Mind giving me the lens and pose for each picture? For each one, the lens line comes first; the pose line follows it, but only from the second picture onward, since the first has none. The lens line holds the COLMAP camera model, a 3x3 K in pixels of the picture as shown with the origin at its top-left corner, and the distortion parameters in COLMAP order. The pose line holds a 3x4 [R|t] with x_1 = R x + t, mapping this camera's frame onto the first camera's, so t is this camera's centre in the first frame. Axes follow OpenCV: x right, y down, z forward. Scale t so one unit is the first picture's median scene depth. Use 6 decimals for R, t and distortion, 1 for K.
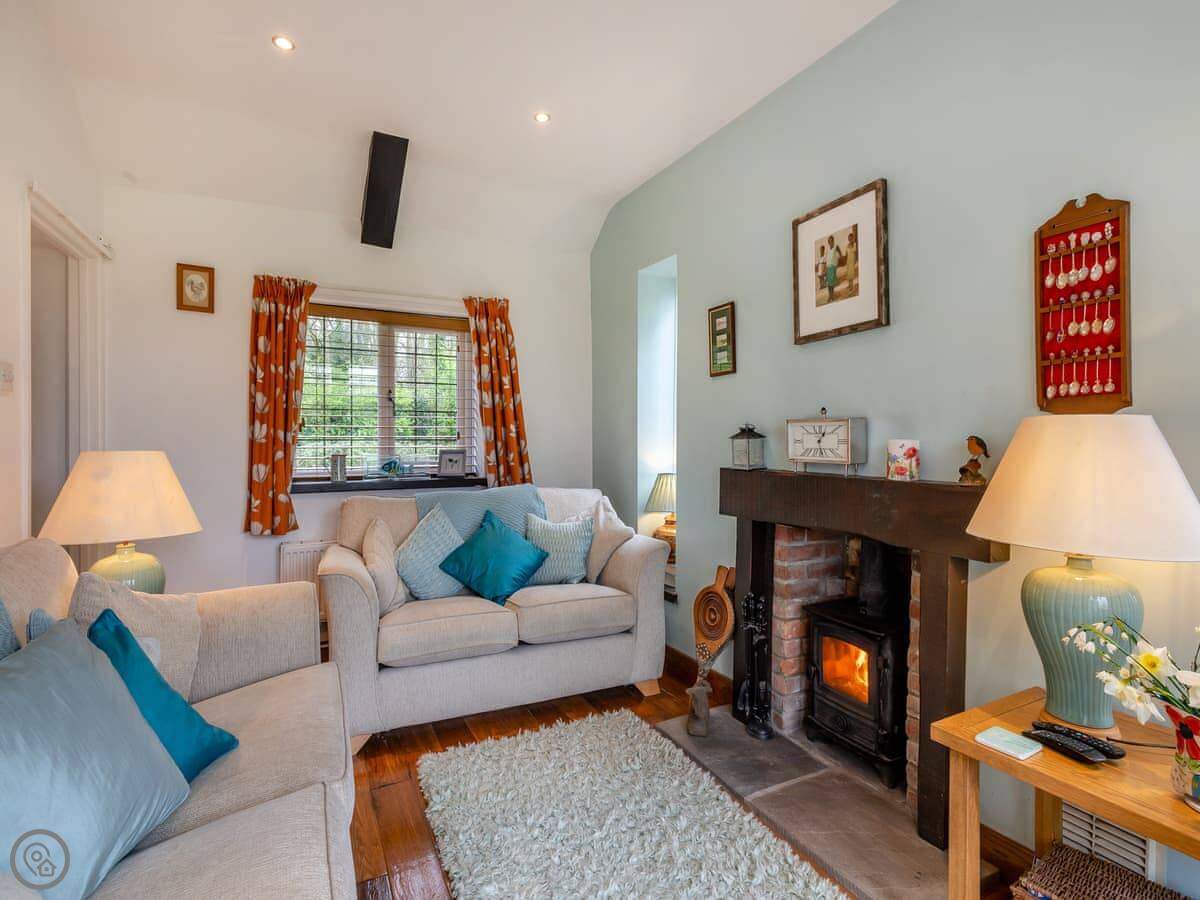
lens RADIAL K [[574.2, 0, 600.0], [0, 574.2, 450.0], [0, 0, 1]] dist [0.010739, 0.000329]
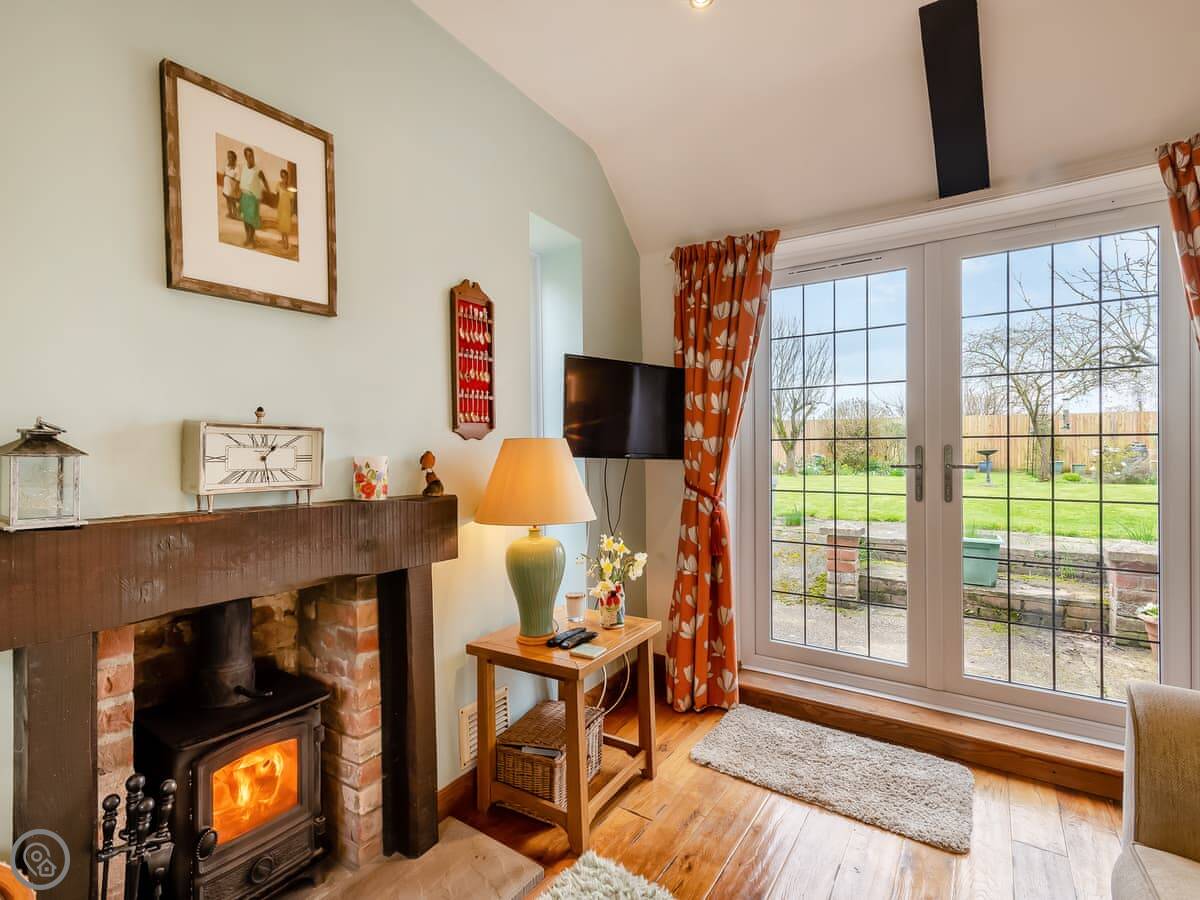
lens RADIAL K [[588.9, 0, 603.6], [0, 588.9, 455.8], [0, 0, 1]] dist [0.004518, -0.000511]
pose [[-0.484102, -0.006223, 0.874990, -0.400685], [0.015279, 0.999762, 0.015564, -0.022980], [-0.874878, 0.020903, -0.483891, 1.002603]]
